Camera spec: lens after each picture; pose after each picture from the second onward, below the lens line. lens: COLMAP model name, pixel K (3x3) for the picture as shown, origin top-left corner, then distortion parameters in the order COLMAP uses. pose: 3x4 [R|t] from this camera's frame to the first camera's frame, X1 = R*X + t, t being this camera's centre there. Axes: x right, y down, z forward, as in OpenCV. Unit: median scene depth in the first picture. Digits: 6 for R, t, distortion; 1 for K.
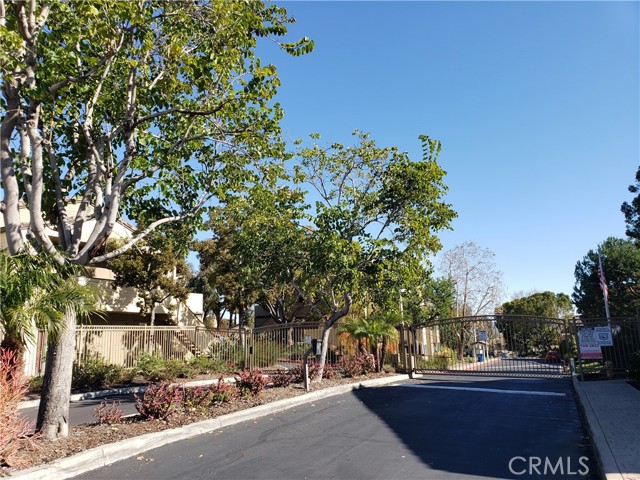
lens RADIAL K [[490.0, 0, 320.0], [0, 490.0, 240.0], [0, 0, 1]] dist [0.009059, 0.007567]
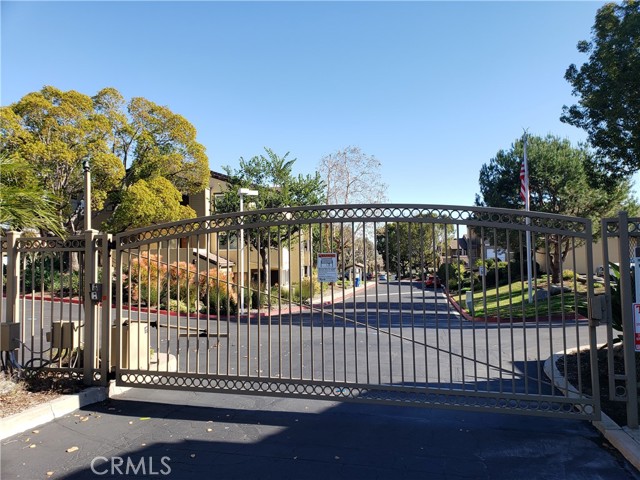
lens RADIAL K [[496.3, 0, 320.0], [0, 496.3, 240.0], [0, 0, 1]] dist [0.072348, -0.182291]
pose [[0.974373, 0.021650, 0.223894, 0.082370], [-0.057606, 0.986180, 0.155337, 0.039960], [-0.217437, -0.164254, 0.962155, 0.222913]]
